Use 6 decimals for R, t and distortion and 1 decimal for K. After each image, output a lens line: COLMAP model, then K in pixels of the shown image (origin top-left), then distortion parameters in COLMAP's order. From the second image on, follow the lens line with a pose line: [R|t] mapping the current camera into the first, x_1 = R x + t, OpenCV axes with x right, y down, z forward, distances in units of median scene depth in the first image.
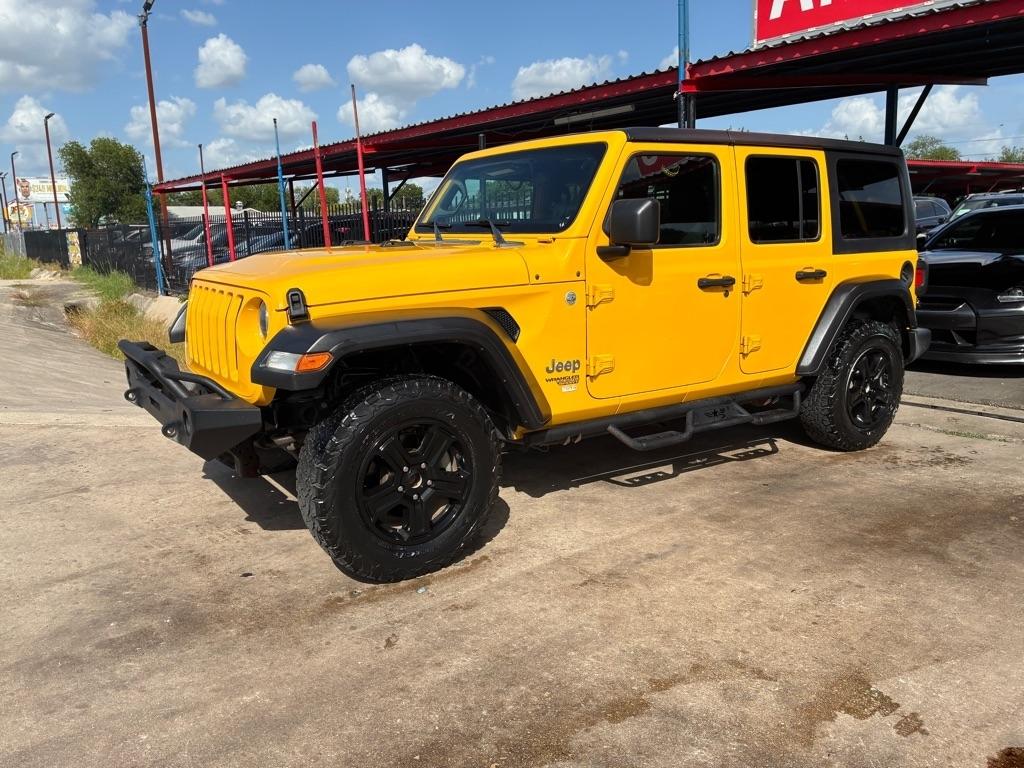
lens RADIAL K [[784.0, 0, 501.8], [0, 784.0, 367.6], [0, 0, 1]] dist [0.054033, -0.074419]
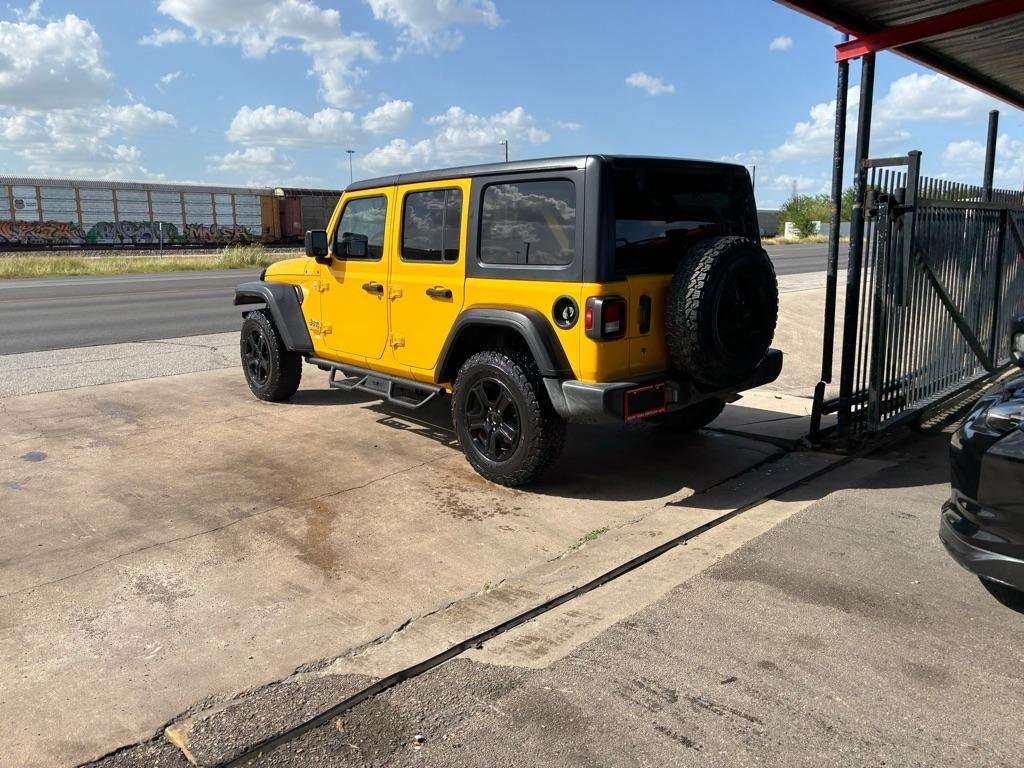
lens RADIAL K [[784.0, 0, 493.4], [0, 784.0, 362.7], [0, 0, 1]] dist [0.054033, -0.074419]
pose [[0.105854, 0.177406, -0.978428, 1.655680], [-0.158972, 0.974320, 0.159462, -0.231036], [0.981592, 0.138663, 0.131338, 1.036648]]
